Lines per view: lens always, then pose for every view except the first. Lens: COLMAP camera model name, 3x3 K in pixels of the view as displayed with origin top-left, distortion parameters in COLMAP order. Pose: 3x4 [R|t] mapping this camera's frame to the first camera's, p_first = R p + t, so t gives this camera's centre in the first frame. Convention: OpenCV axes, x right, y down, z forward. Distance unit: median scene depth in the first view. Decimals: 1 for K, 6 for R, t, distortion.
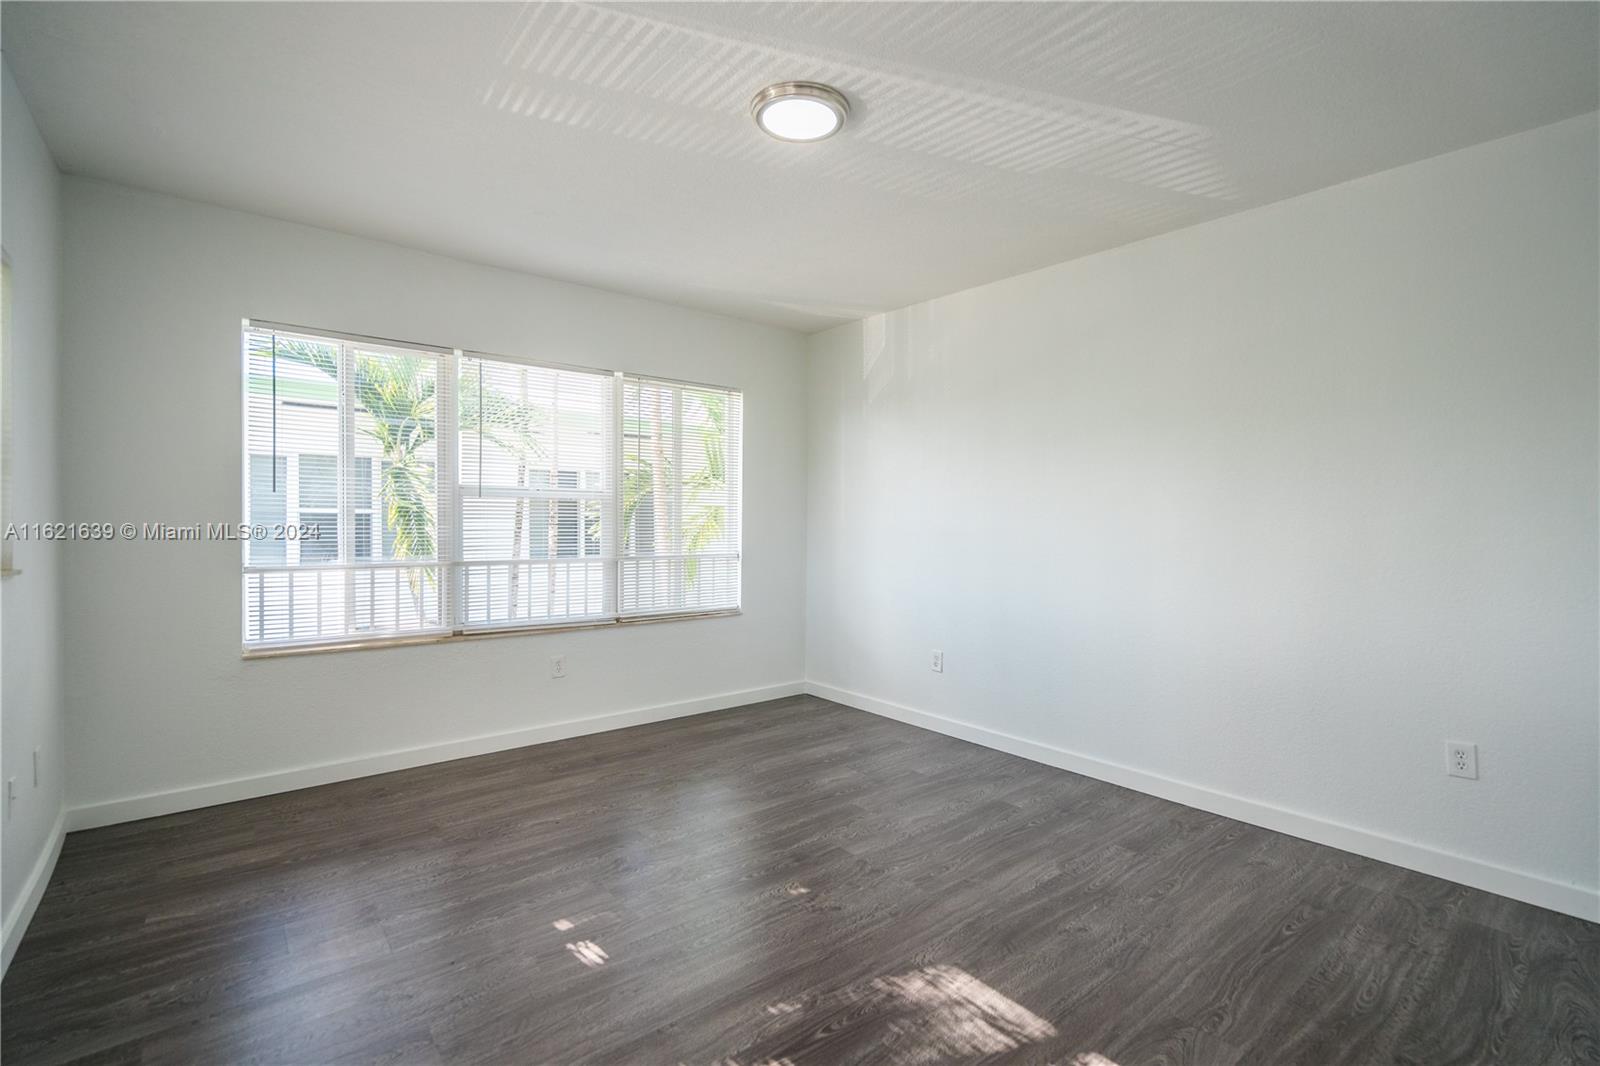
lens RADIAL K [[725.3, 0, 793.6], [0, 725.3, 528.1], [0, 0, 1]] dist [0.000599, 0.000089]
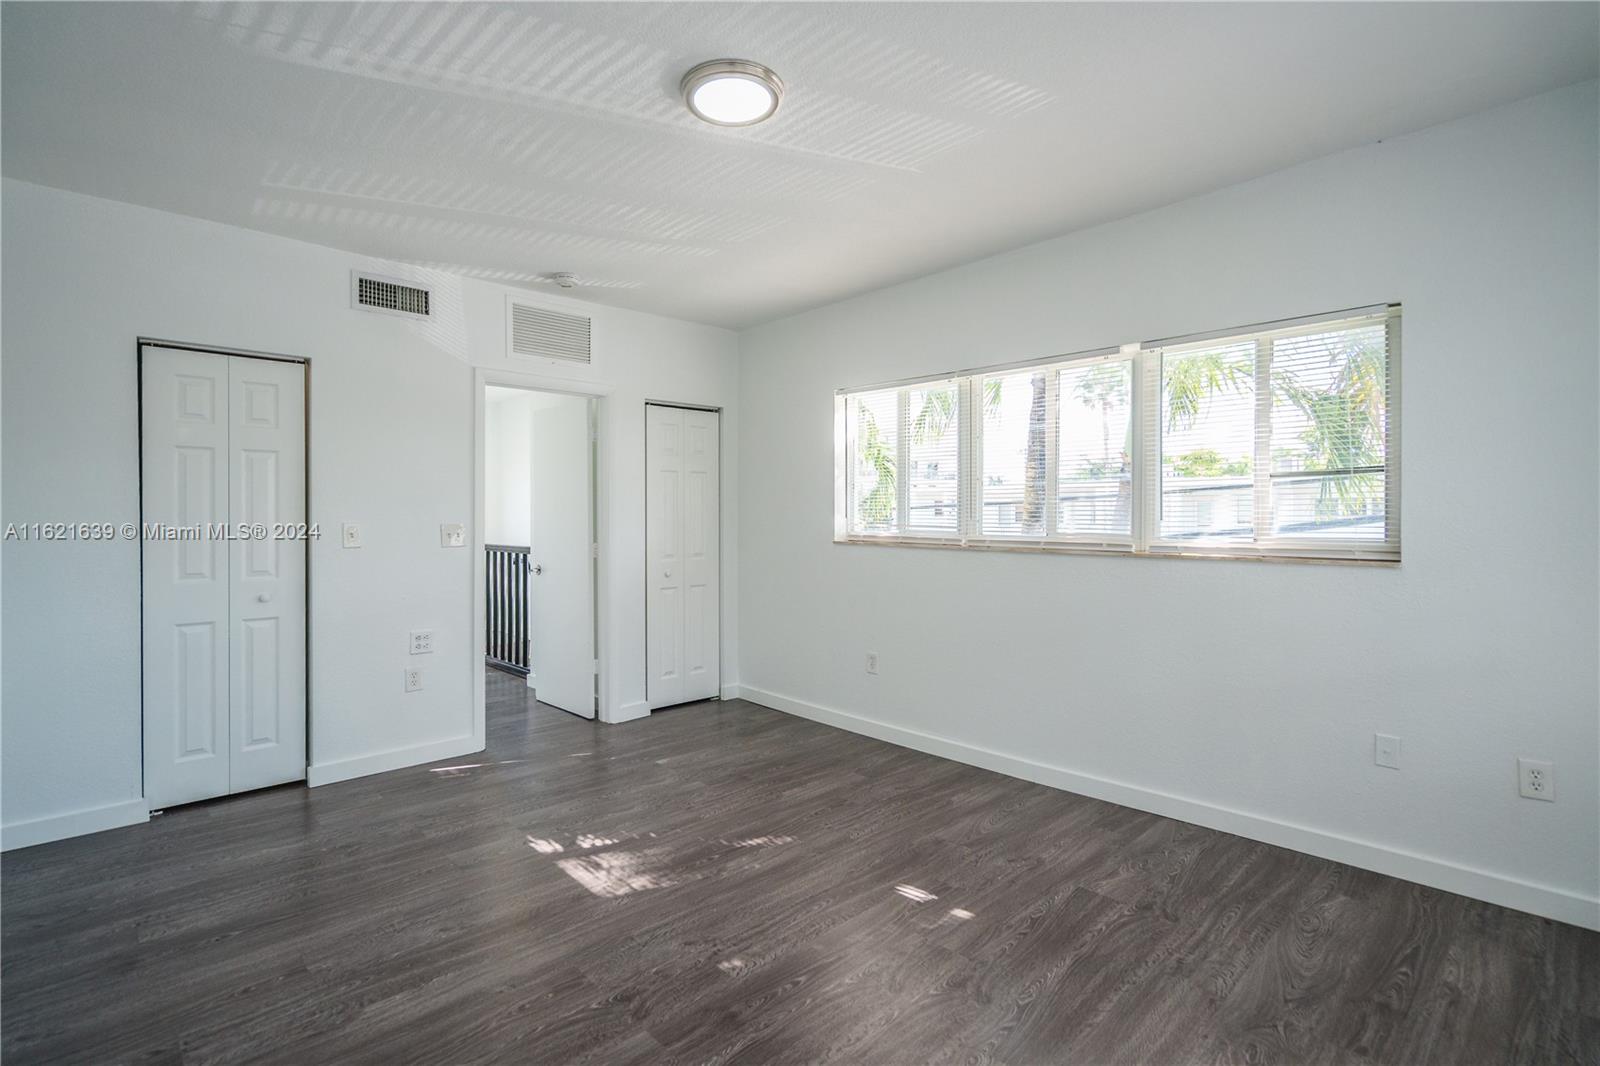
lens RADIAL K [[765.7, 0, 800.4], [0, 765.7, 507.4], [0, 0, 1]] dist [-0.004061, -0.000343]
pose [[-0.994694, -0.004262, -0.102792, 0.014882], [-0.003864, 0.999984, -0.004075, -0.016406], [0.102807, -0.003656, -0.994695, 1.397722]]
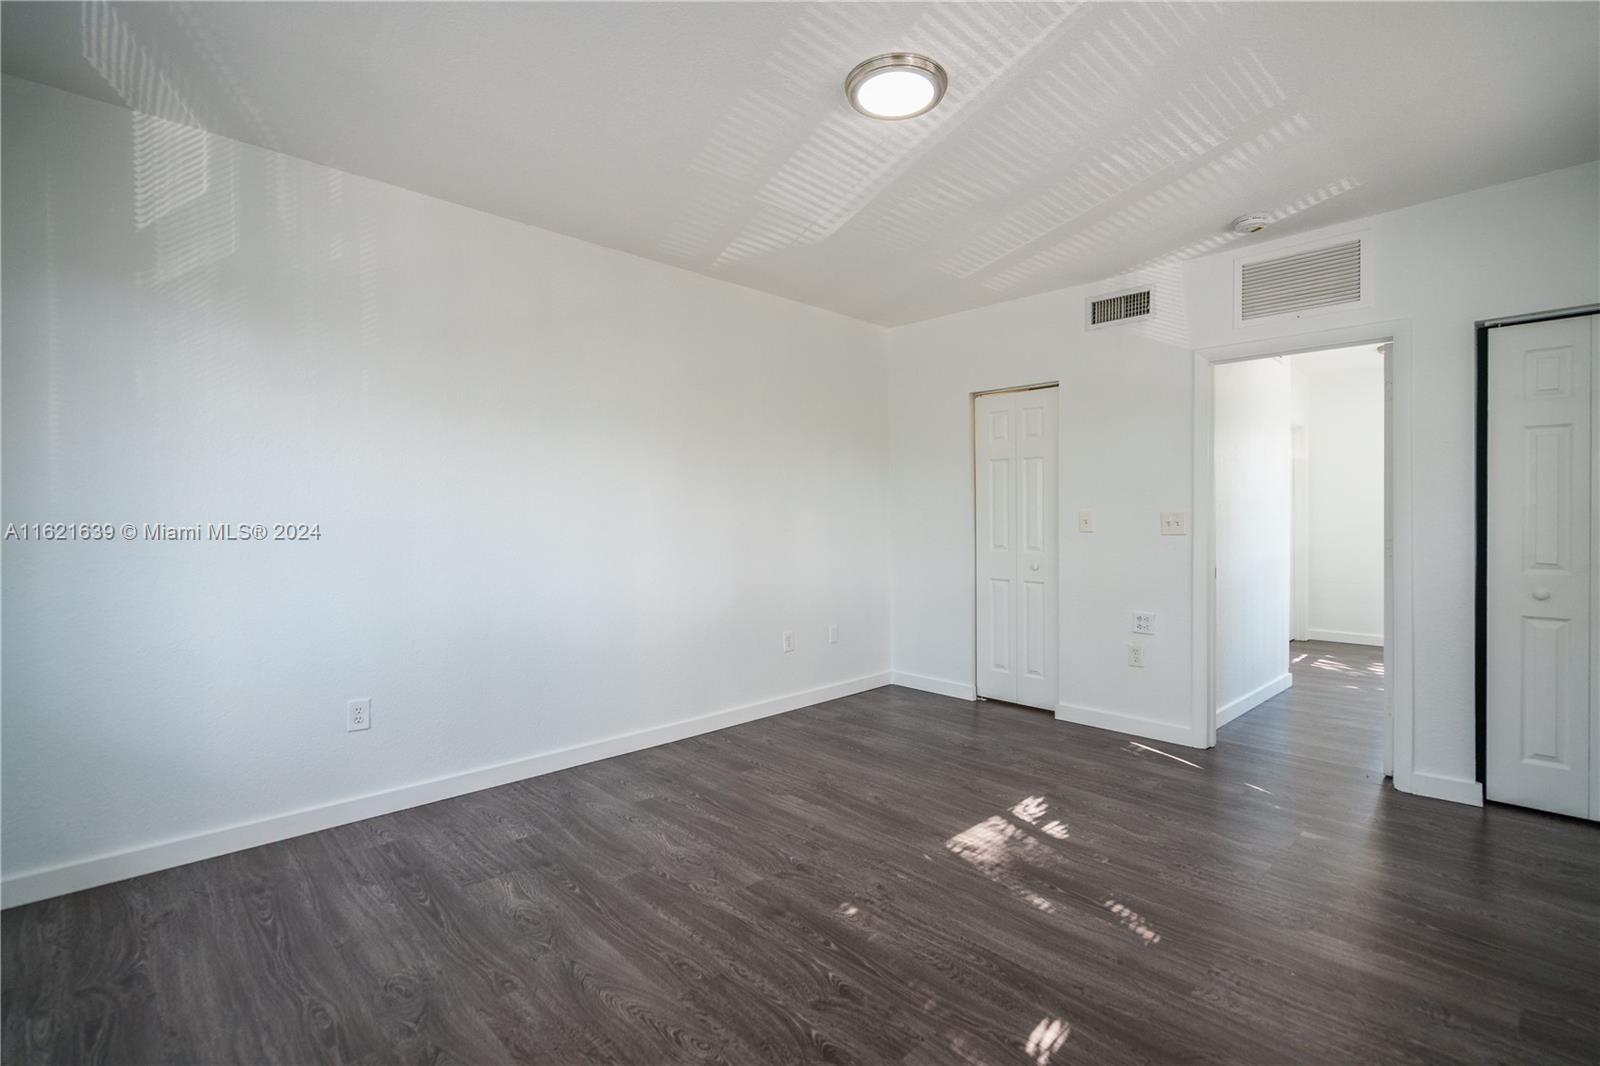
lens RADIAL K [[745.8, 0, 798.2], [0, 745.8, 523.4], [0, 0, 1]] dist [-0.006358, -0.000270]
pose [[-0.089733, -0.015595, 0.995844, -0.677962], [0.010316, 0.999809, 0.016587, -0.002074], [-0.995912, 0.011762, -0.089555, 0.849511]]
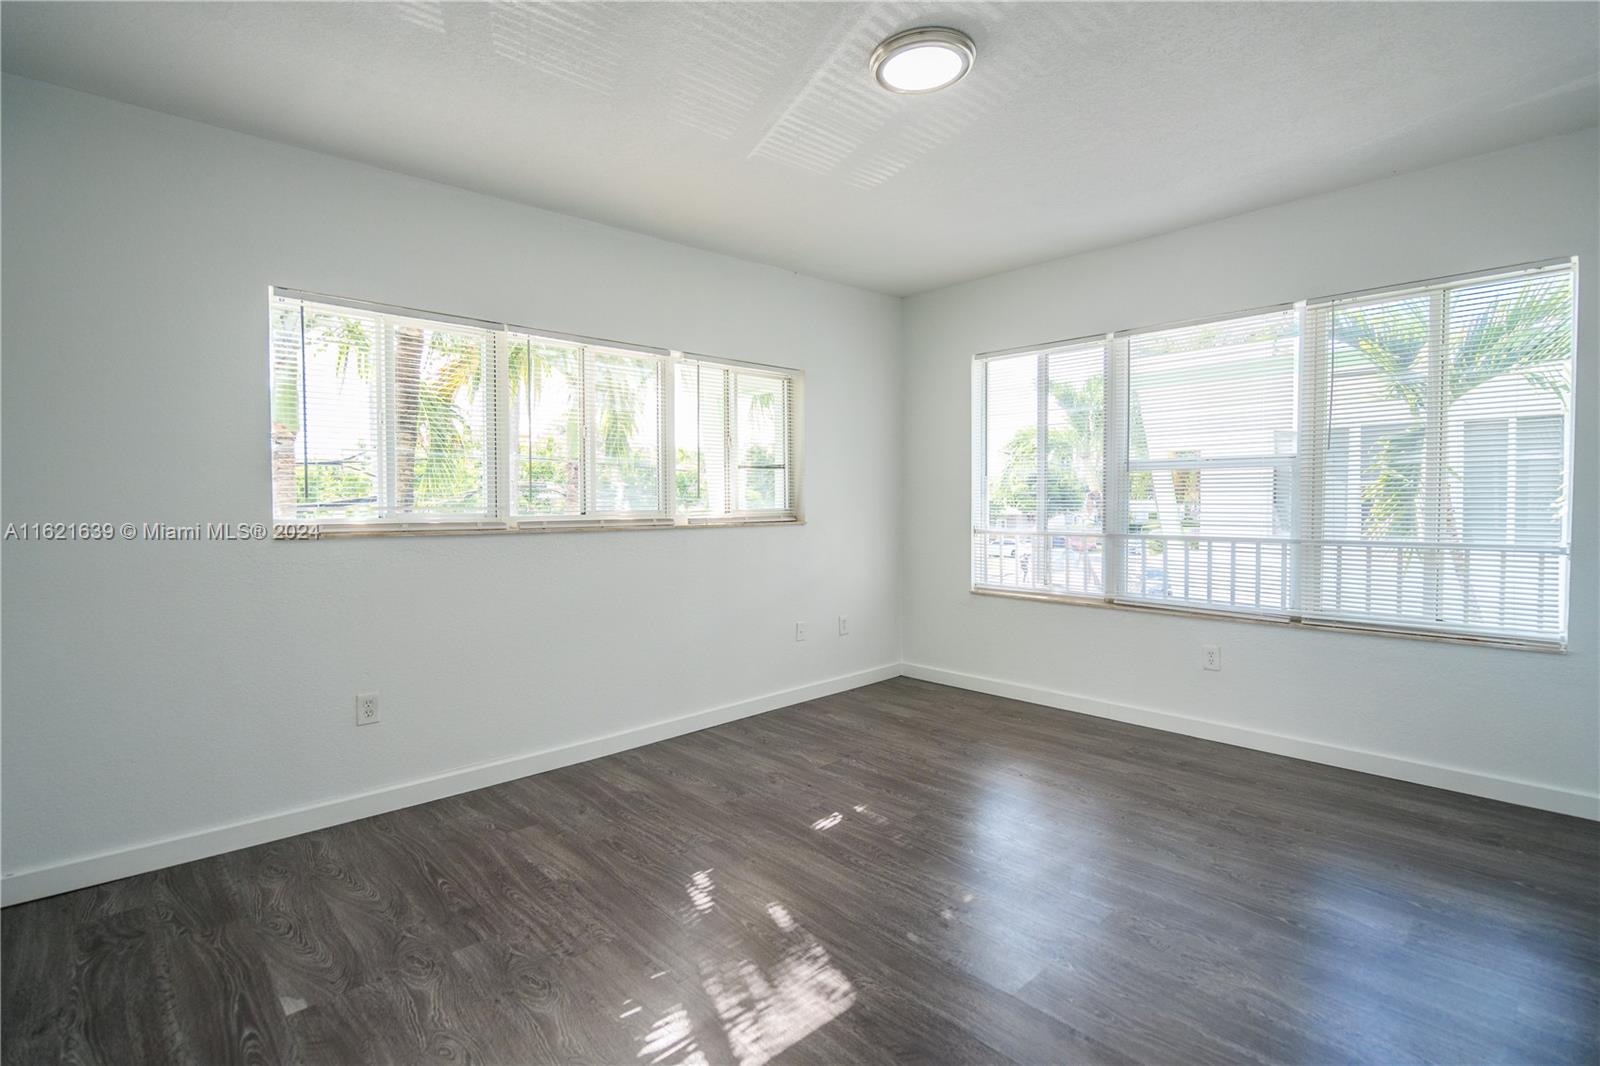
lens RADIAL K [[745.8, 0, 798.2], [0, 745.8, 523.4], [0, 0, 1]] dist [-0.006358, -0.000270]
pose [[0.084777, 0.028634, -0.995988, 0.669169], [-0.000777, 0.999589, 0.028672, 0.000933], [0.996400, -0.001657, 0.084764, 0.524545]]
